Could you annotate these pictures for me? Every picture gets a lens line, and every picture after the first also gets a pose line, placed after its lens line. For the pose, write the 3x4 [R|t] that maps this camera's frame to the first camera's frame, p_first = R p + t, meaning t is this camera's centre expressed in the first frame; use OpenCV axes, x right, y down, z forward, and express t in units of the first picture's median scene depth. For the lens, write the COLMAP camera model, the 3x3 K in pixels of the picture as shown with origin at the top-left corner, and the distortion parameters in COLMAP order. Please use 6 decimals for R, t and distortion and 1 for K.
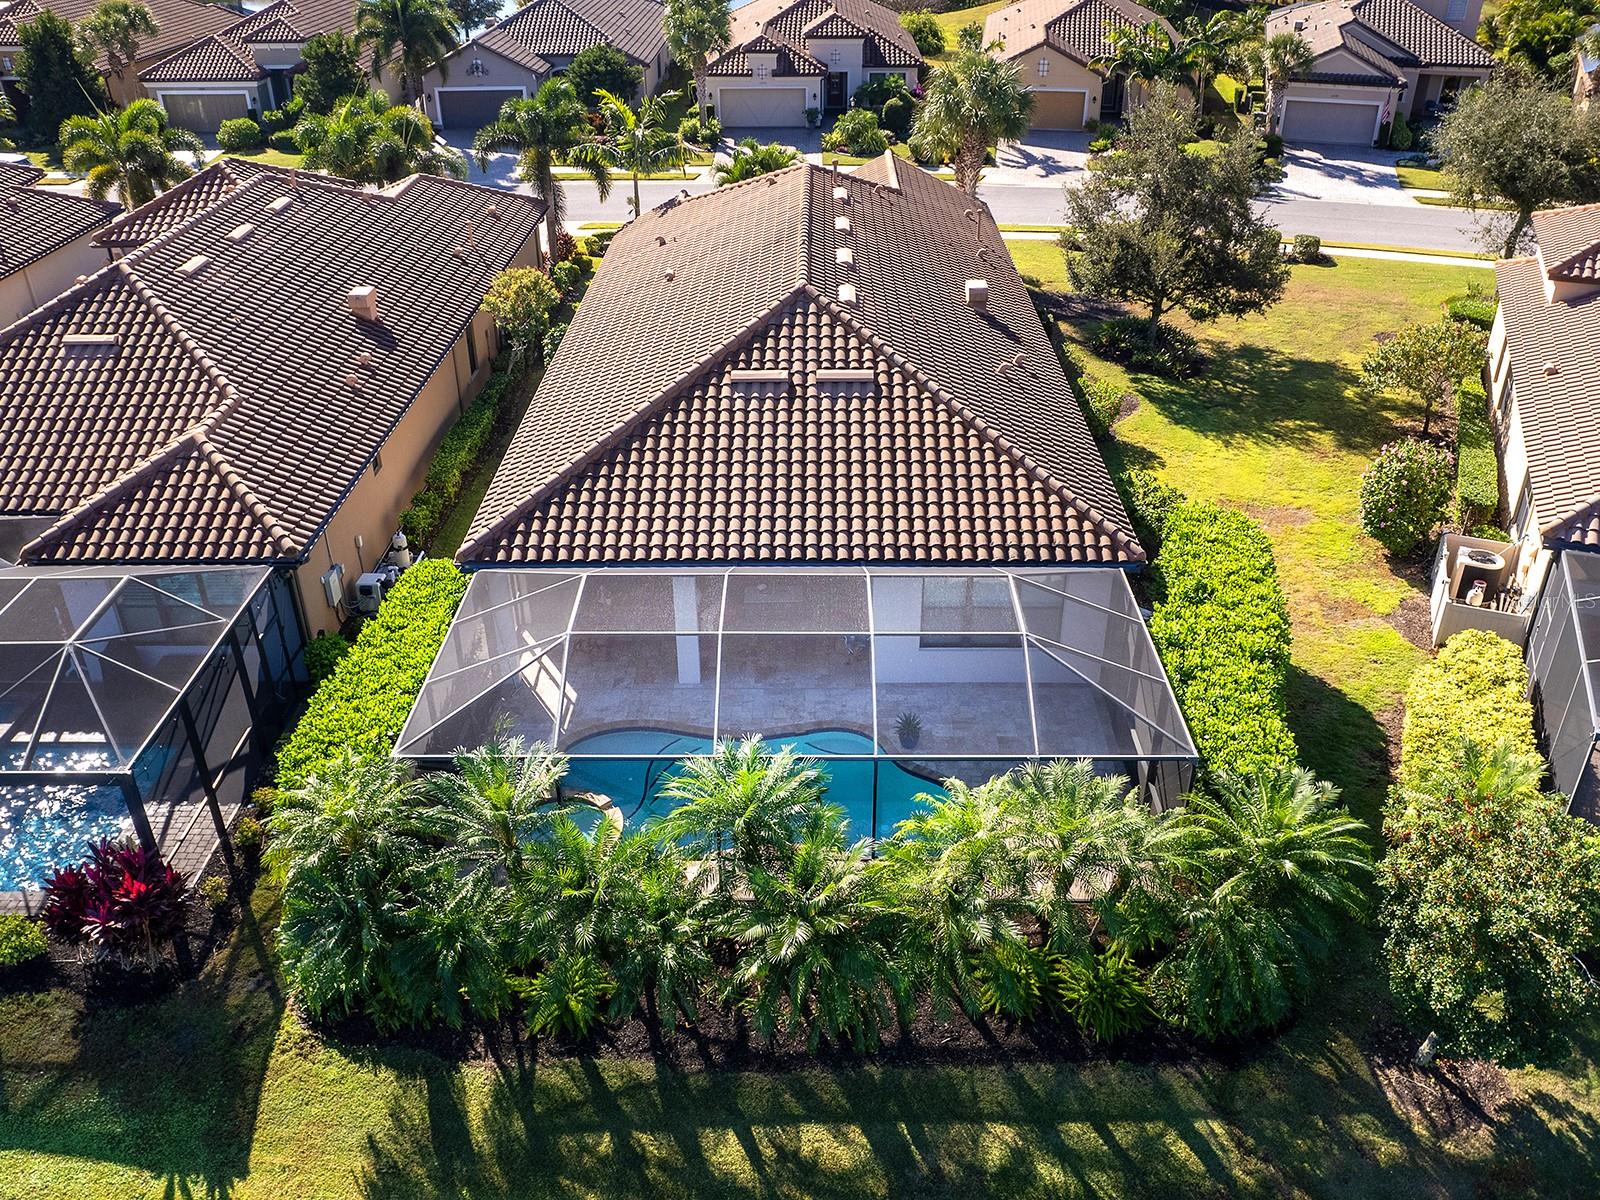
lens RADIAL K [[1328.0, 0, 800.0], [0, 1328.0, 600.0], [0, 0, 1]] dist [-0.052943, -0.005782]
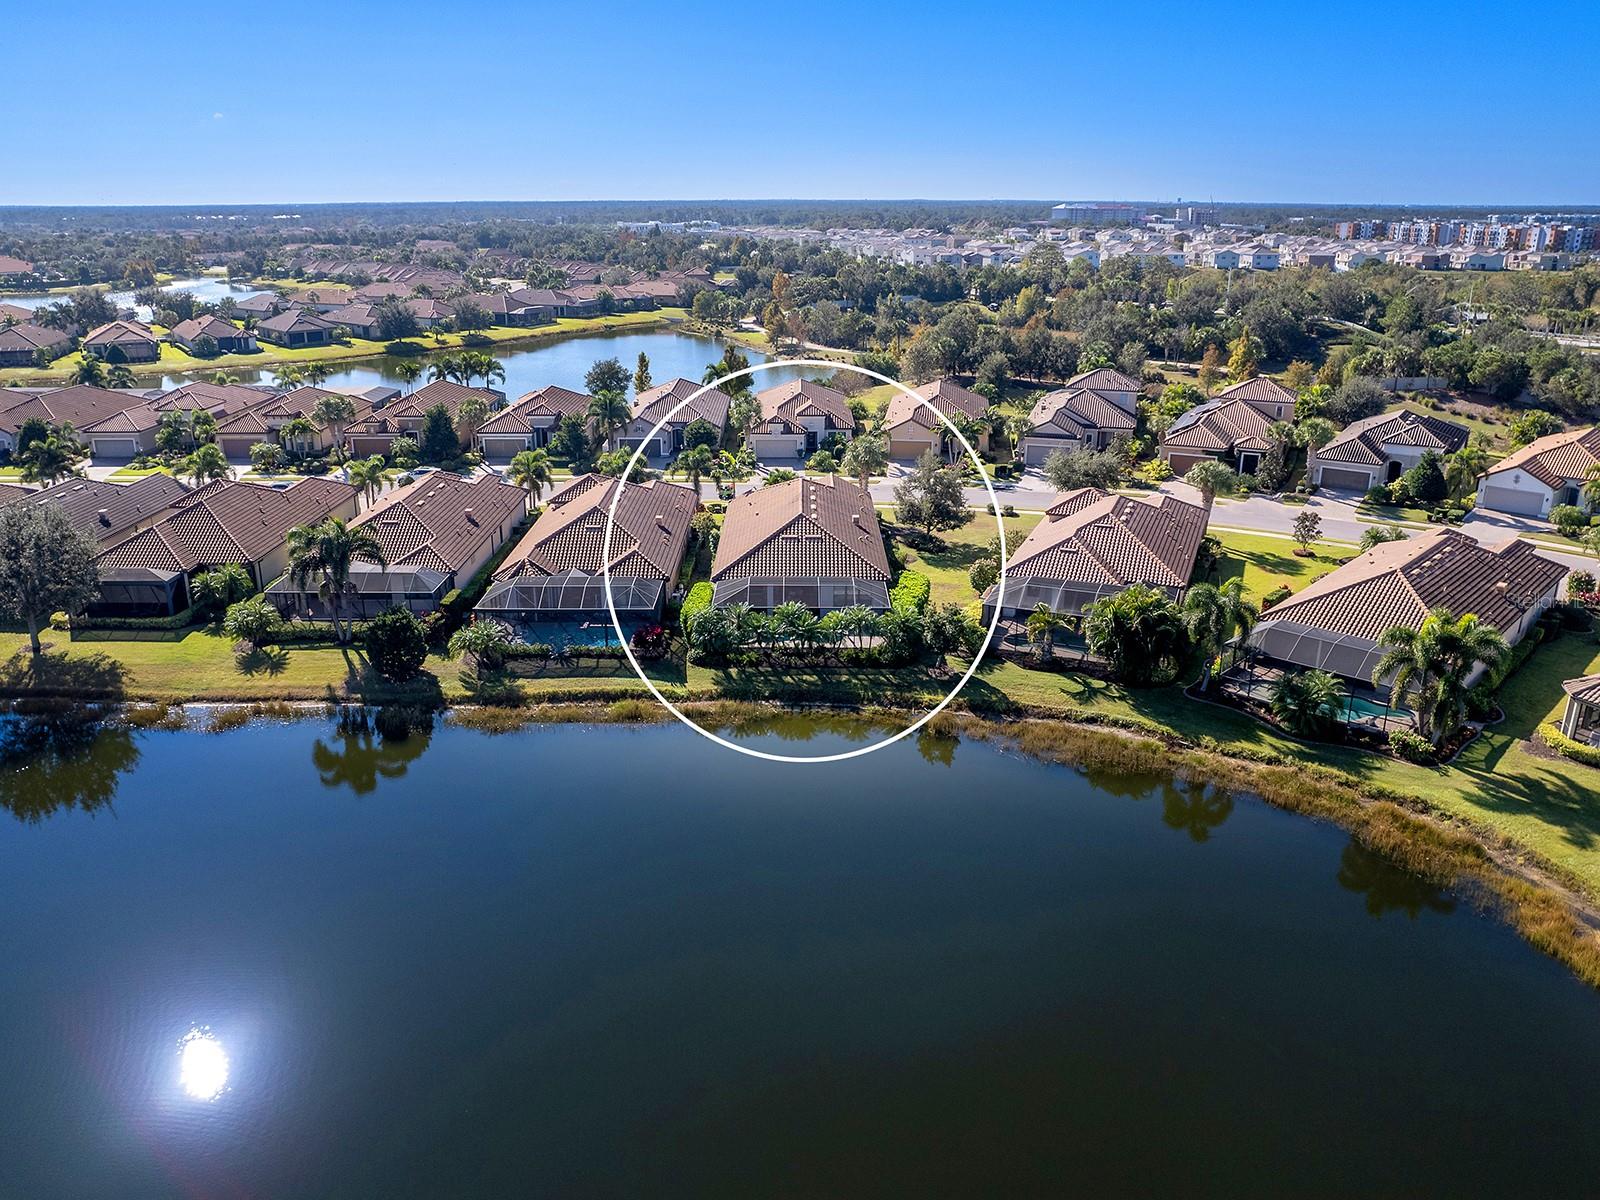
lens RADIAL K [[1328.0, 0, 800.0], [0, 1328.0, 600.0], [0, 0, 1]] dist [-0.052943, -0.005782]
pose [[0.999873, 0.003622, 0.015550, -0.036934], [-0.000198, 0.976667, -0.214761, 0.499682], [-0.015965, 0.214731, 0.976543, -1.605920]]
